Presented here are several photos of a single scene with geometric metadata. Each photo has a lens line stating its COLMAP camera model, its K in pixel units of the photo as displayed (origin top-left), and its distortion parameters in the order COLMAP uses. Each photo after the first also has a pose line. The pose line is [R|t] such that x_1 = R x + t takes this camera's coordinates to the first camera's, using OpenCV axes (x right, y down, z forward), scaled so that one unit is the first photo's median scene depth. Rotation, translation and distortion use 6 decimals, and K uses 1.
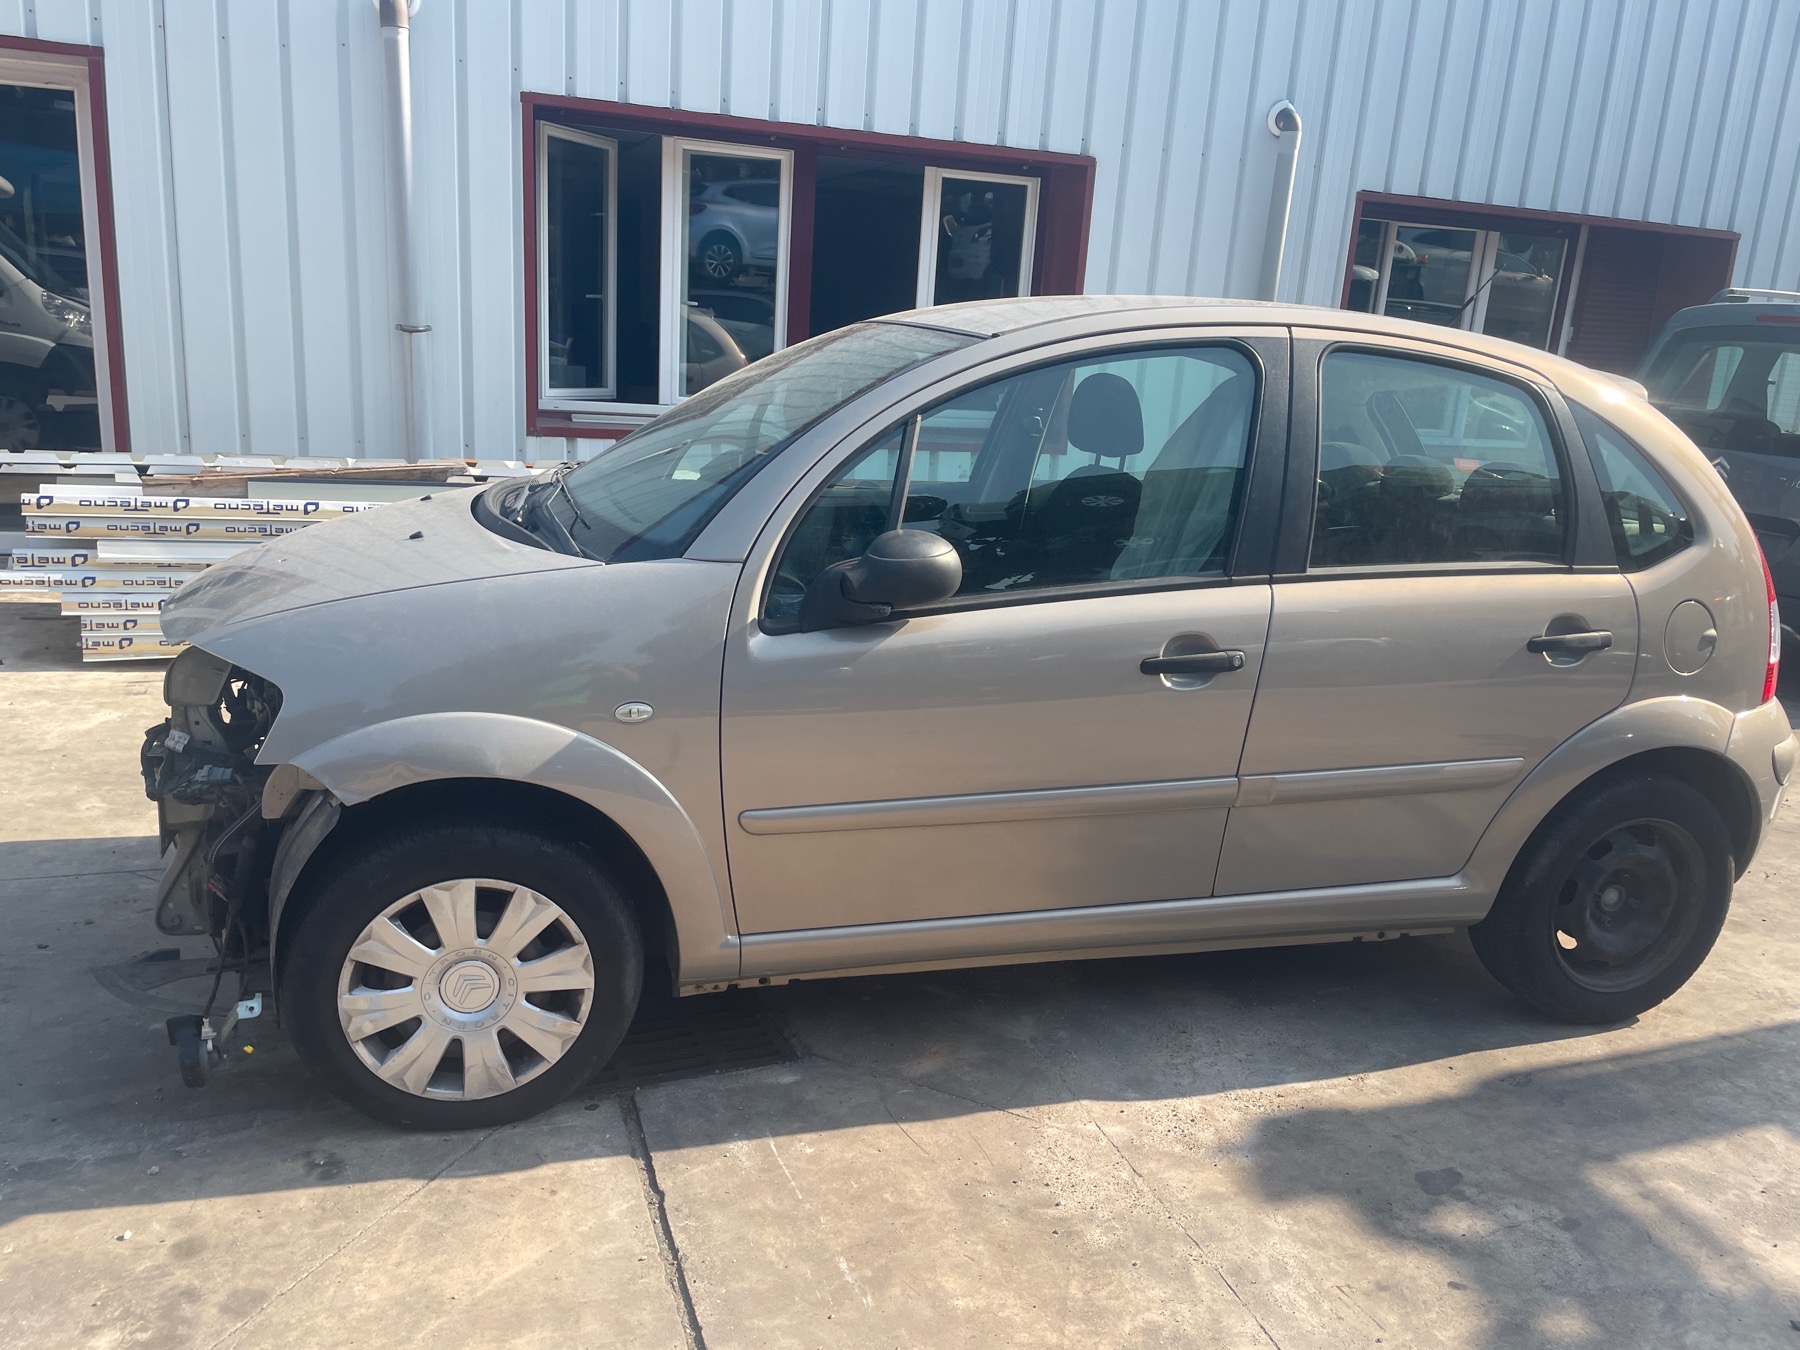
lens RADIAL K [[1349.9, 0, 894.9], [0, 1349.9, 666.5], [0, 0, 1]] dist [0.078968, -0.099826]
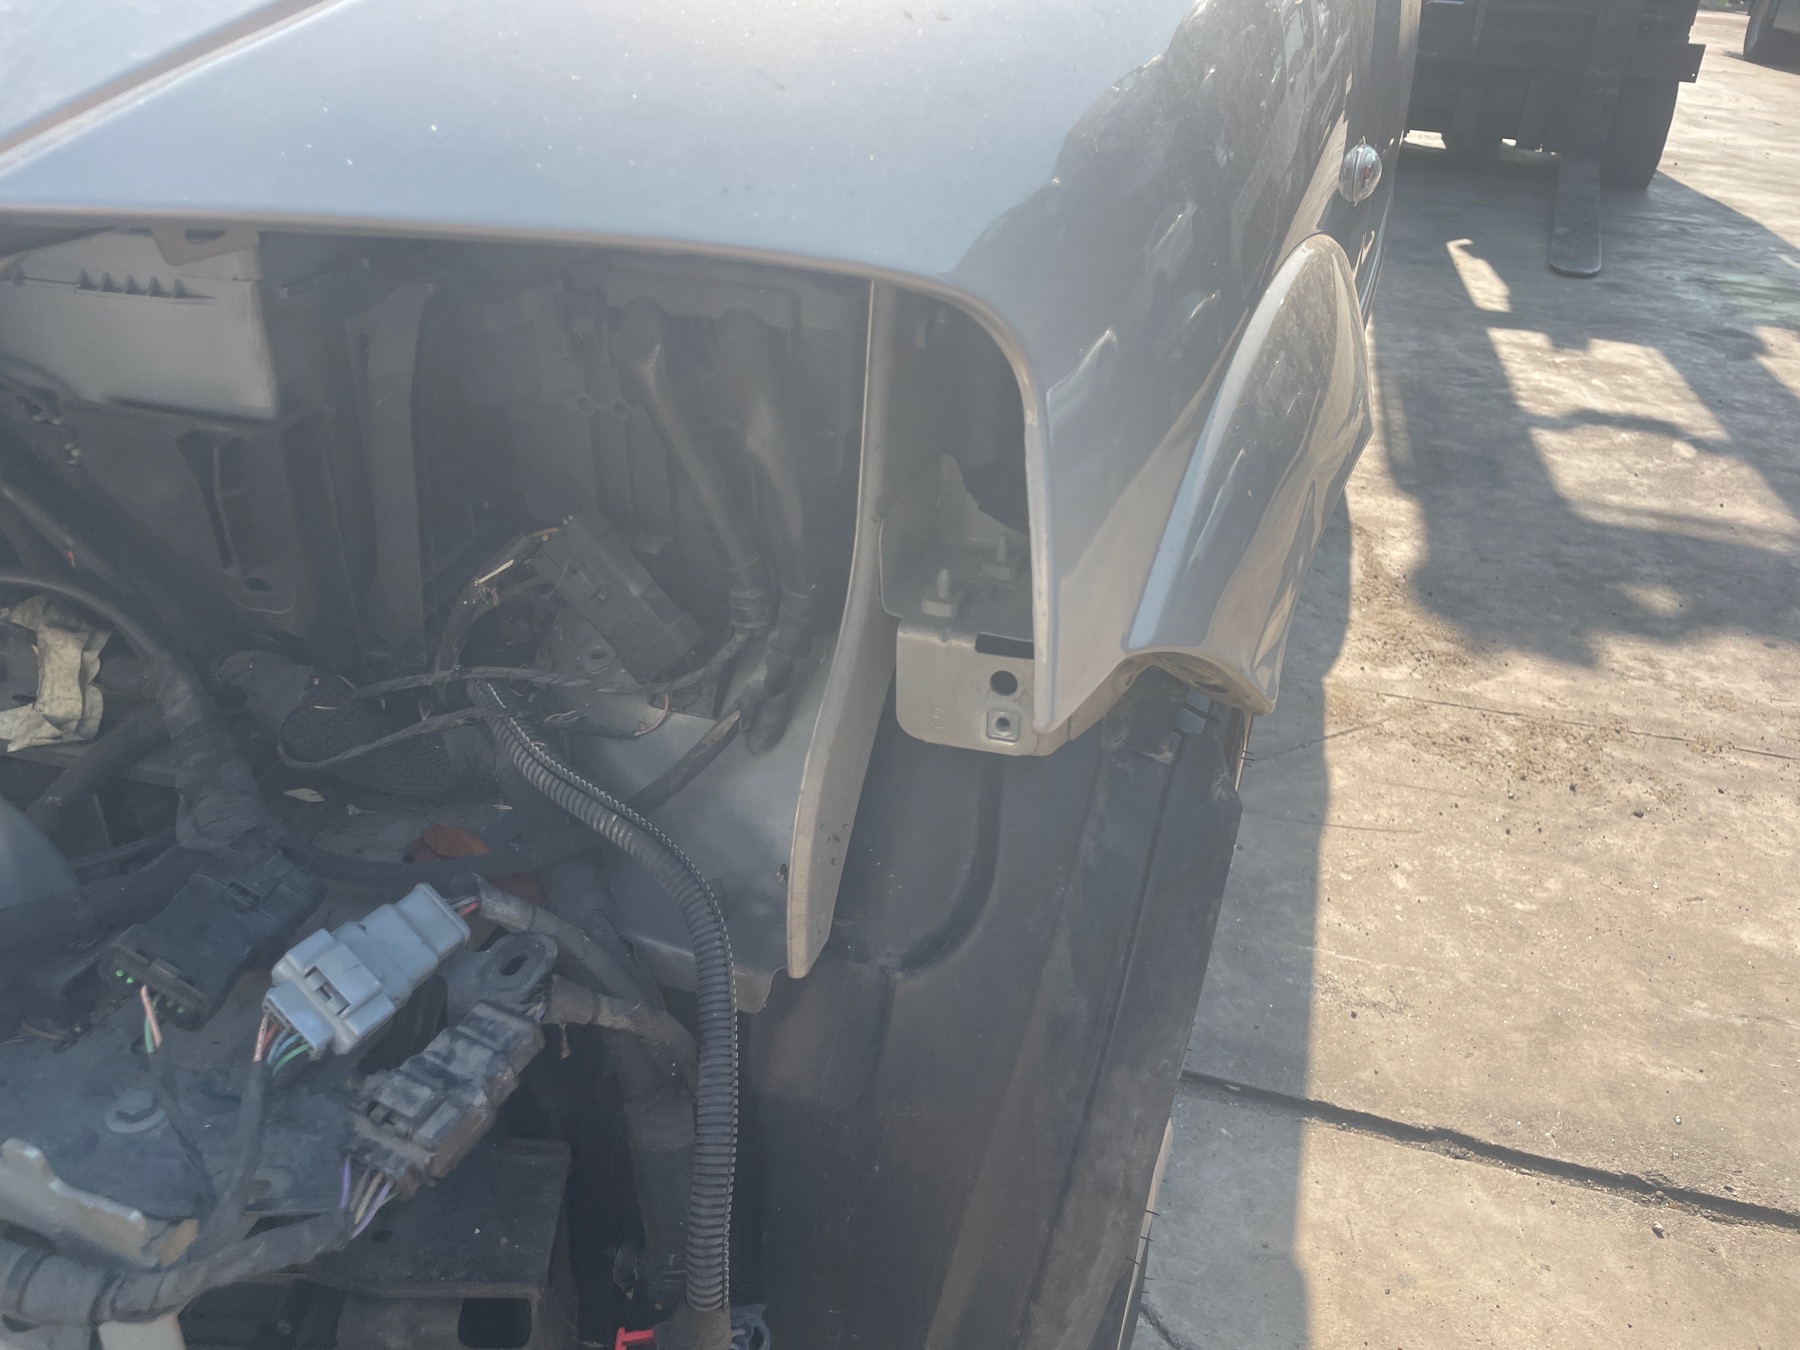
lens RADIAL K [[1384.4, 0, 882.2], [0, 1384.4, 667.3], [0, 0, 1]] dist [0.020861, -0.001571]
pose [[0.577481, -0.418594, 0.700924, -0.550586], [0.189852, 0.903869, 0.383376, -0.014167], [-0.794022, -0.088320, 0.601438, 0.810529]]
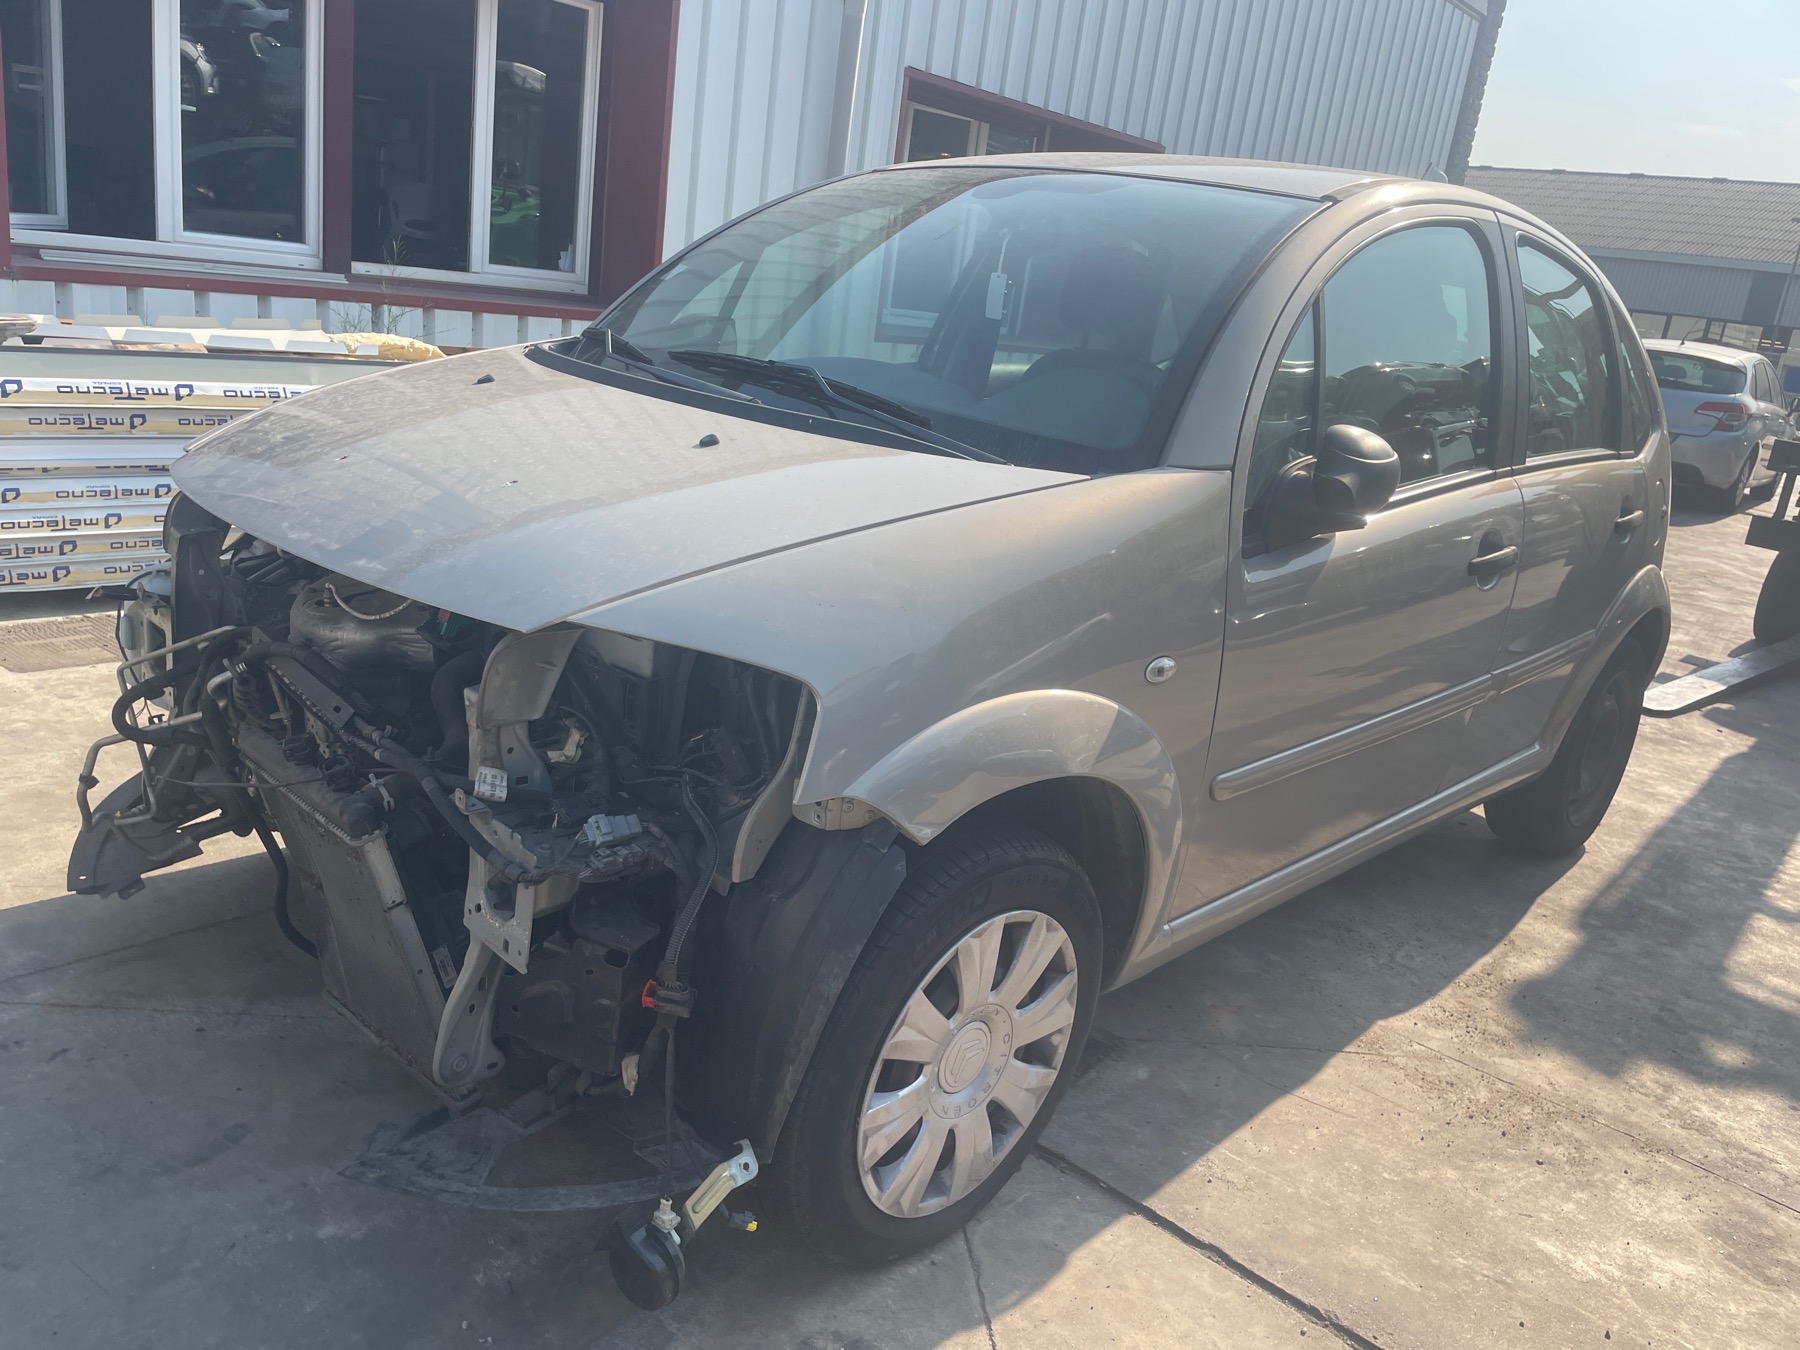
lens RADIAL K [[1365.2, 0, 893.9], [0, 1365.2, 654.5], [0, 0, 1]] dist [0.030562, -0.004260]
pose [[0.863302, -0.091031, 0.496410, -0.668859], [0.050762, 0.994273, 0.094049, -0.052891], [-0.502128, -0.055993, 0.862979, 0.374590]]
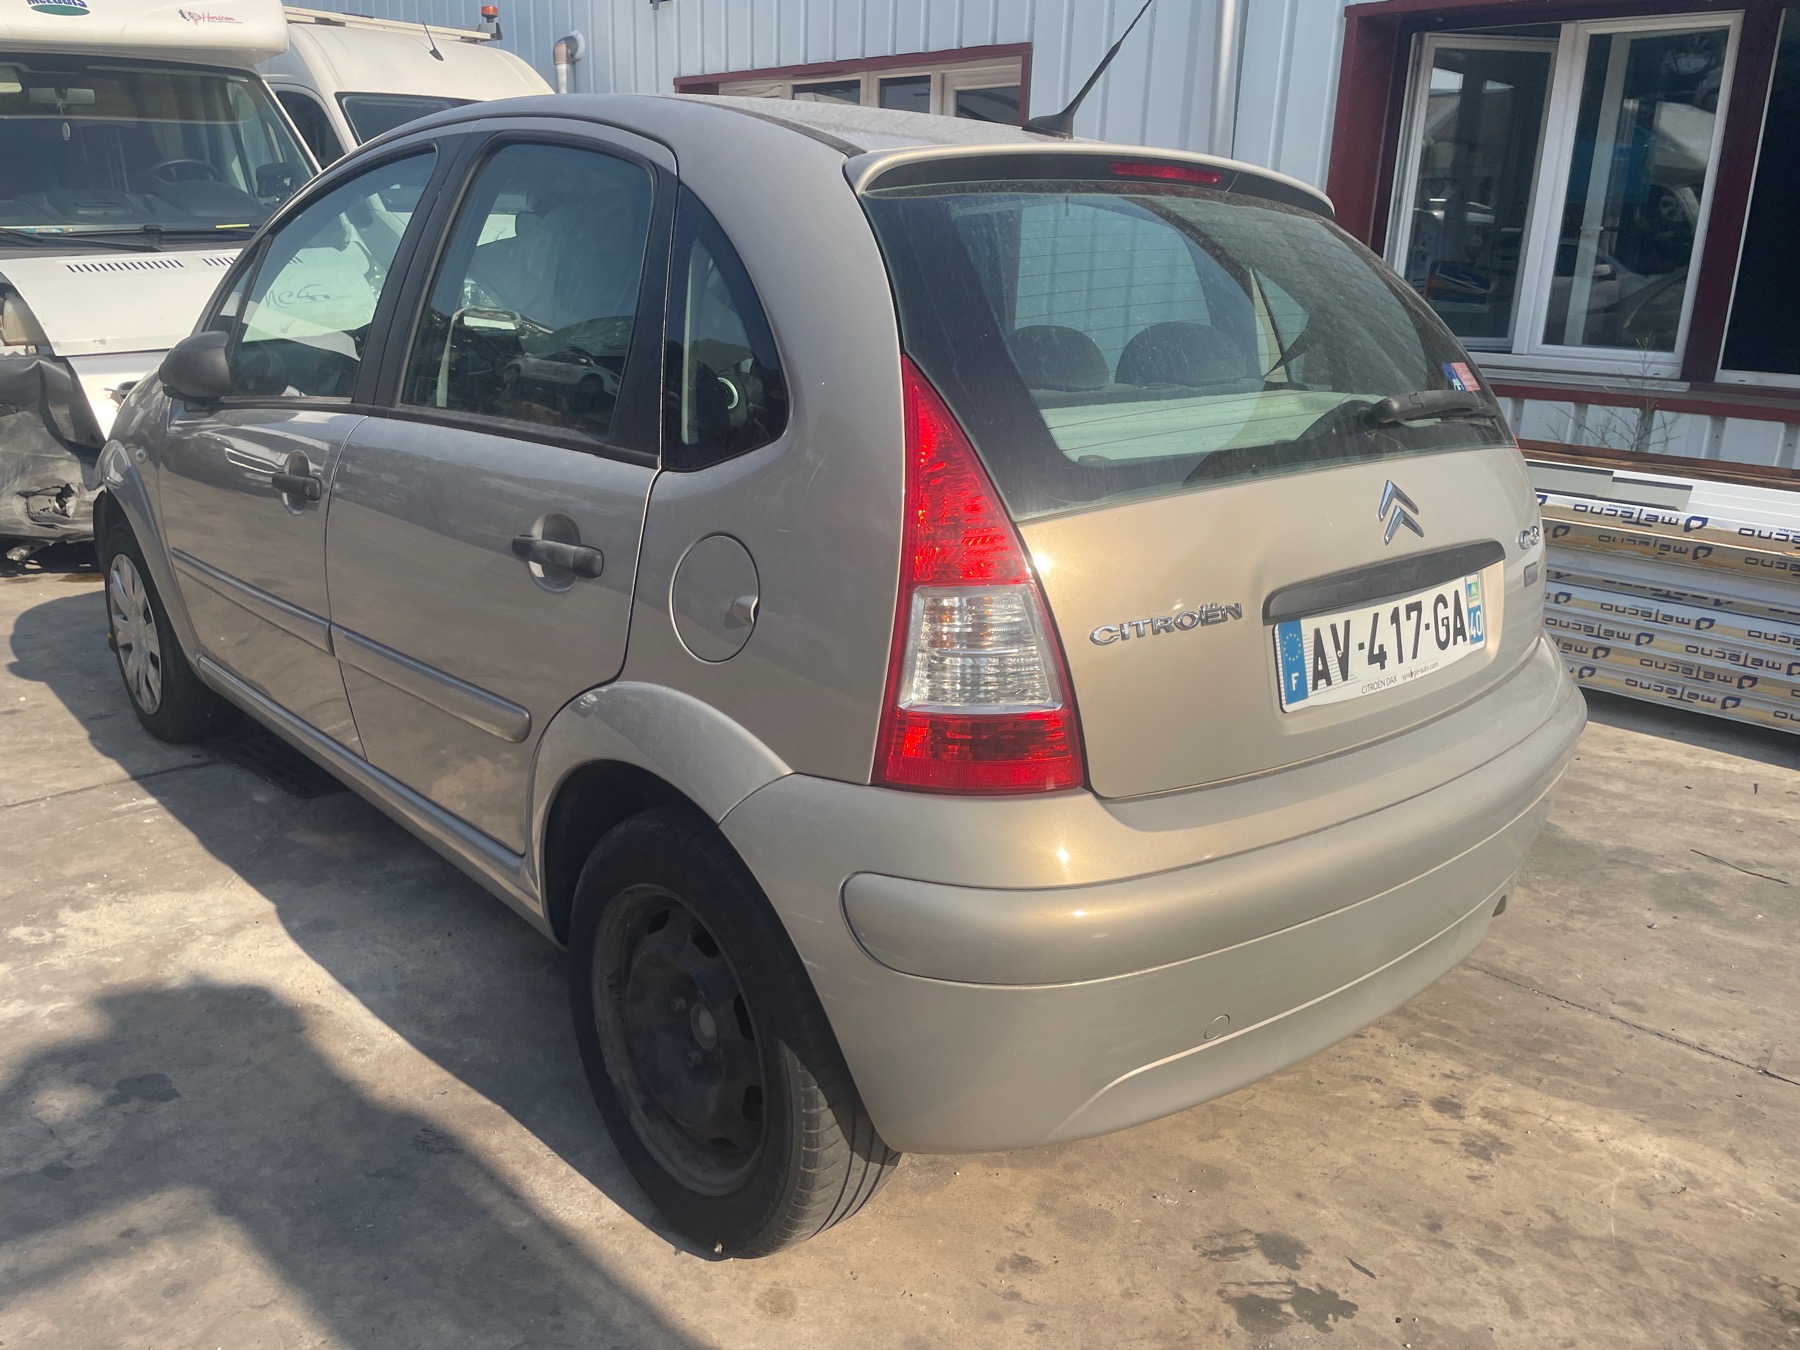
lens RADIAL K [[1349.9, 0, 894.9], [0, 1349.9, 666.5], [0, 0, 1]] dist [0.078968, -0.099826]
pose [[0.439835, 0.210010, -0.873179, 1.317373], [-0.221307, 0.967637, 0.121253, -0.093418], [0.870384, 0.139910, 0.472077, 0.970872]]
